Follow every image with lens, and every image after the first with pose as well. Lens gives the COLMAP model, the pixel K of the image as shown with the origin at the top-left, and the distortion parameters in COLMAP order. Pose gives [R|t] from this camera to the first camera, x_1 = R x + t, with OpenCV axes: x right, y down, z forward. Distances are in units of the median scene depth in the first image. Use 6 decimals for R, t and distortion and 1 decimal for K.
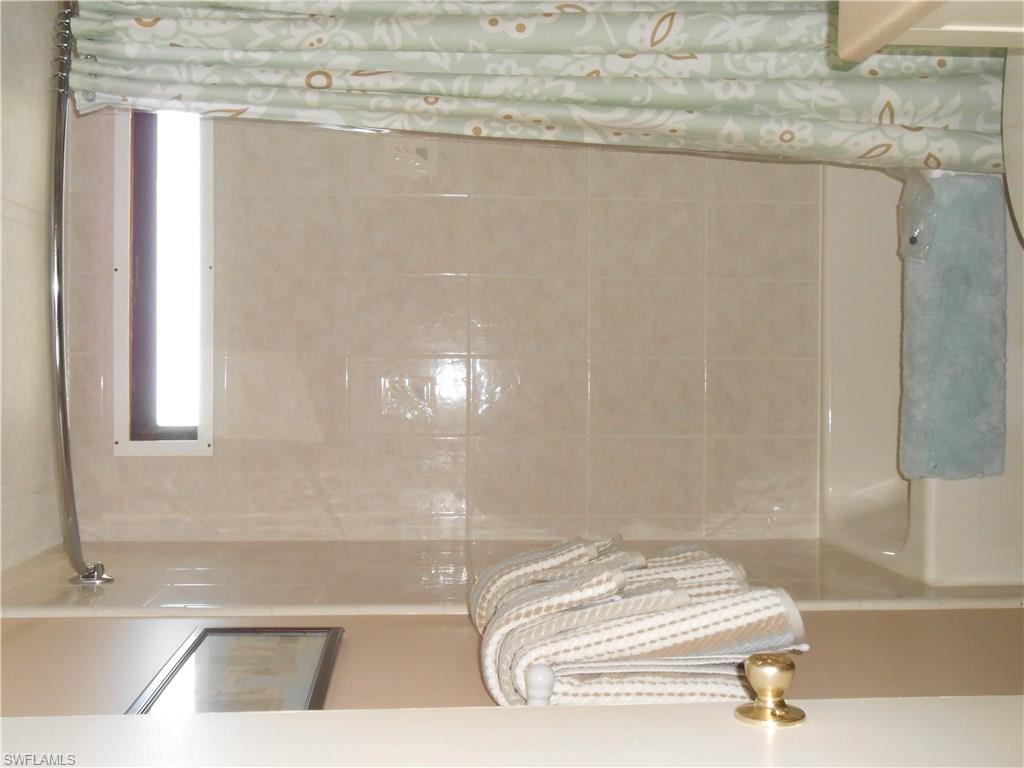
lens RADIAL K [[1286.5, 0, 512.0], [0, 1286.5, 384.0], [0, 0, 1]] dist [0.004581, 0.025409]
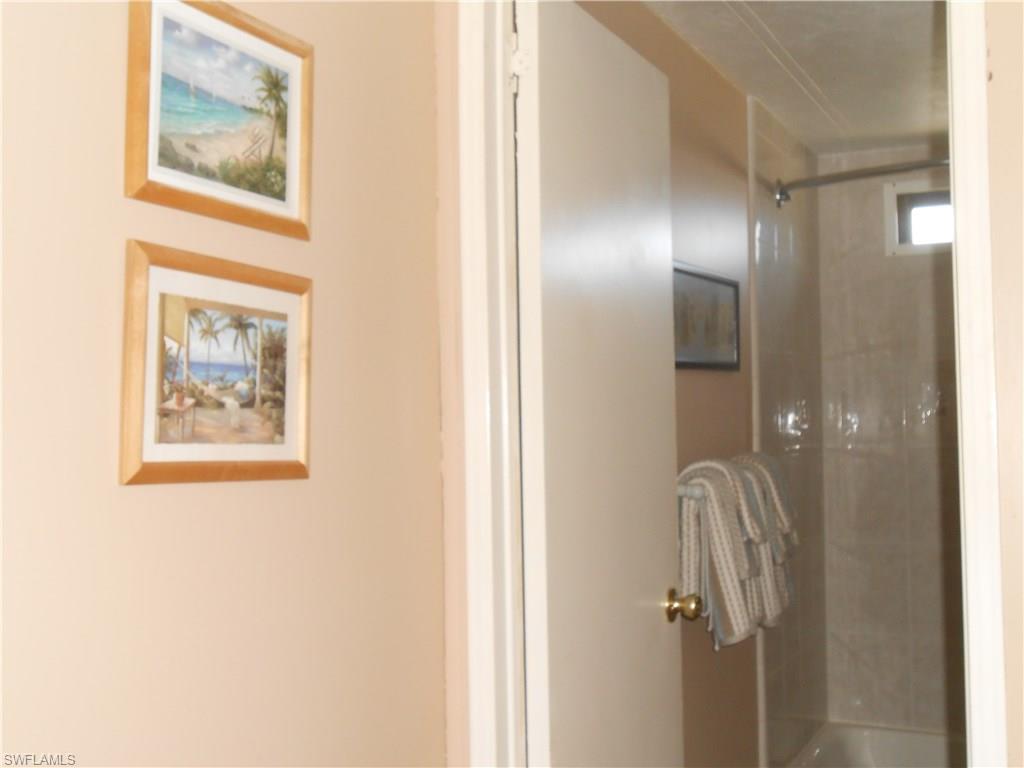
lens RADIAL K [[1135.7, 0, 512.0], [0, 1135.7, 384.0], [0, 0, 1]] dist [0.005835, 0.018953]
pose [[-0.011274, 0.995941, -0.089300, 0.016312], [-0.910954, 0.026599, 0.411649, -0.184899], [0.412353, 0.085989, 0.906957, -0.532423]]
